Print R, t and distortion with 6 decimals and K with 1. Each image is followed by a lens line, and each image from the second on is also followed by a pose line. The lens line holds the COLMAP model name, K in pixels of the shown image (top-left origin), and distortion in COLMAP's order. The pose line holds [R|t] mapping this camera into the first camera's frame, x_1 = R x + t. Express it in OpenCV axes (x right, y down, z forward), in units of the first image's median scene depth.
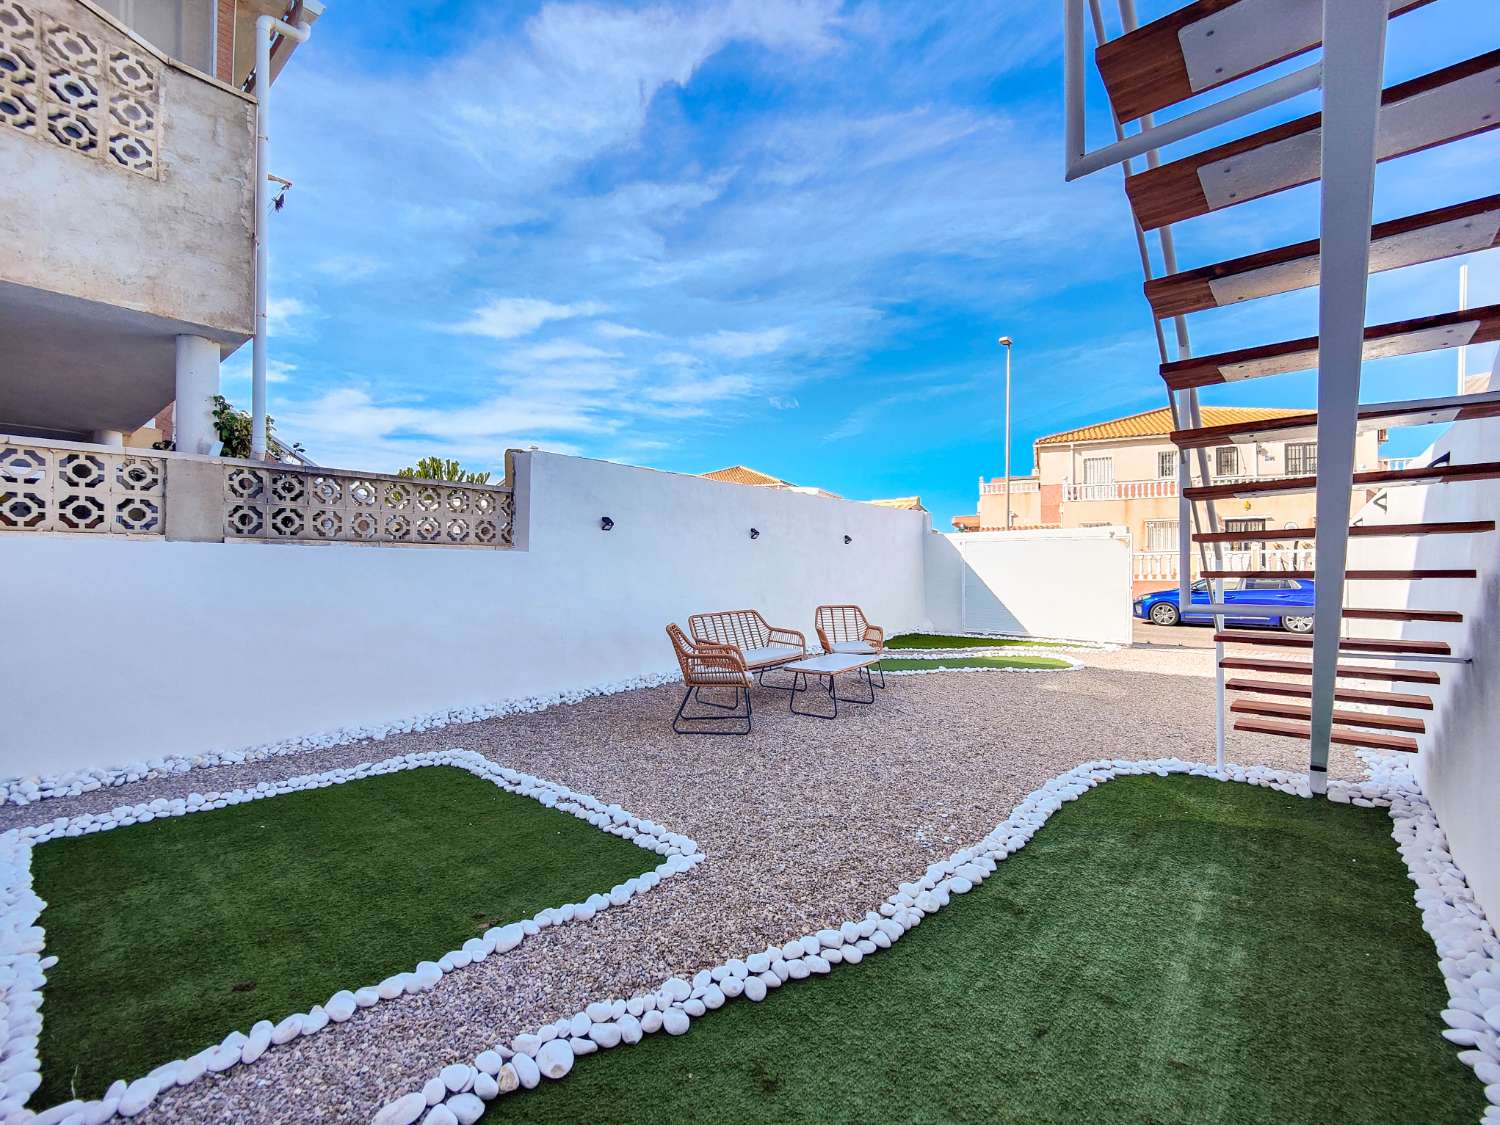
lens RADIAL K [[659.0, 0, 753.2], [0, 659.0, 567.0], [0, 0, 1]] dist [0.019897, -0.015424]
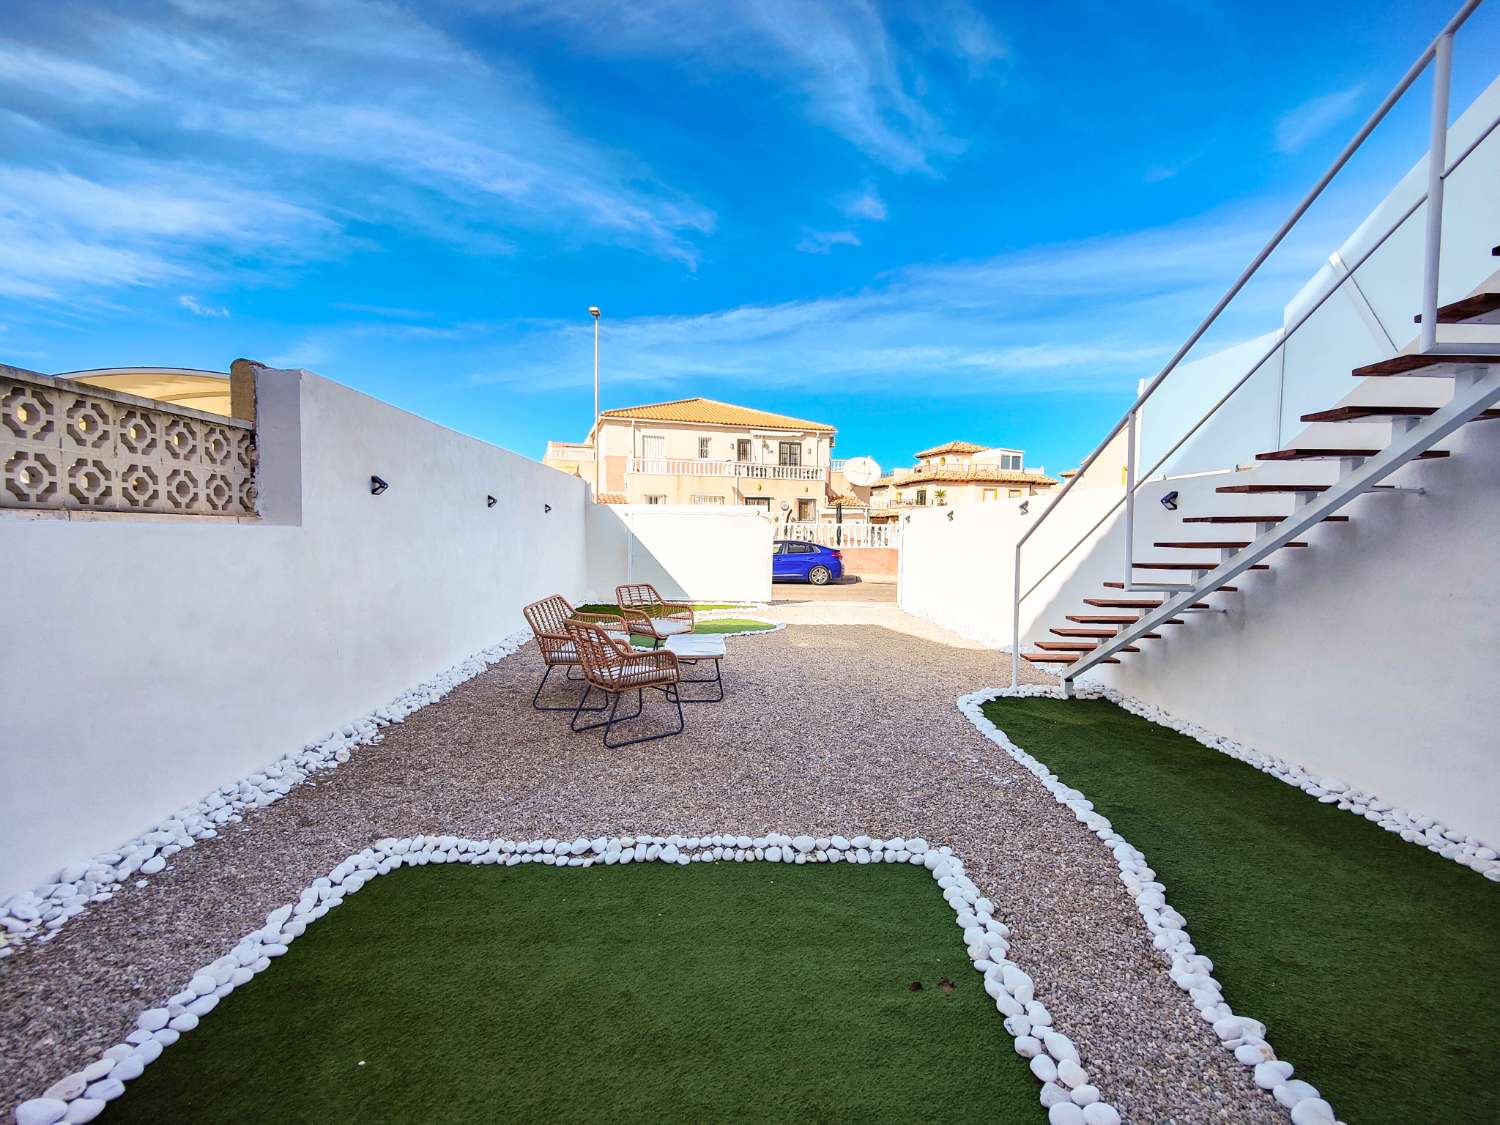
lens RADIAL K [[653.1, 0, 756.6], [0, 653.1, 565.7], [0, 0, 1]] dist [0.031297, -0.030309]
pose [[0.736748, -0.025315, 0.675694, -0.494255], [-0.014347, 0.998489, 0.053053, -0.027717], [-0.676016, -0.048781, 0.735271, 0.236048]]
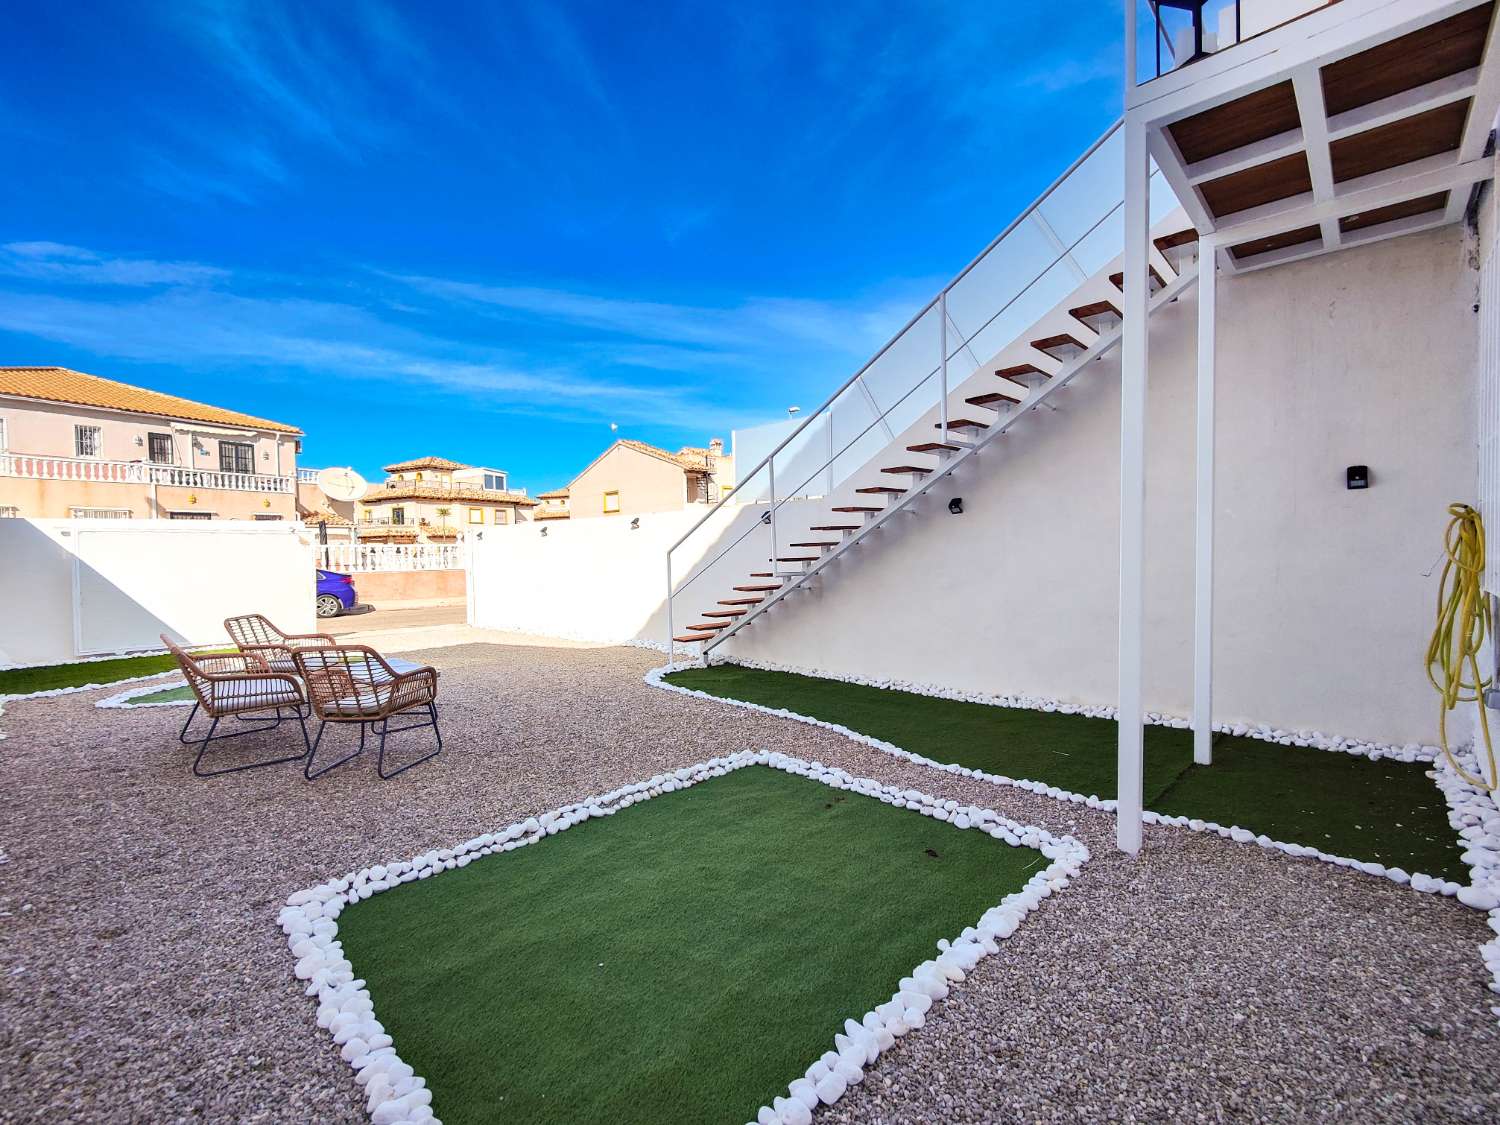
lens RADIAL K [[667.4, 0, 762.0], [0, 667.4, 567.0], [0, 0, 1]] dist [0.021109, -0.018662]
pose [[0.049306, -0.023145, 0.998516, -0.801087], [0.015025, 0.999636, 0.022429, -0.007850], [-0.998671, 0.013897, 0.049635, 0.465799]]
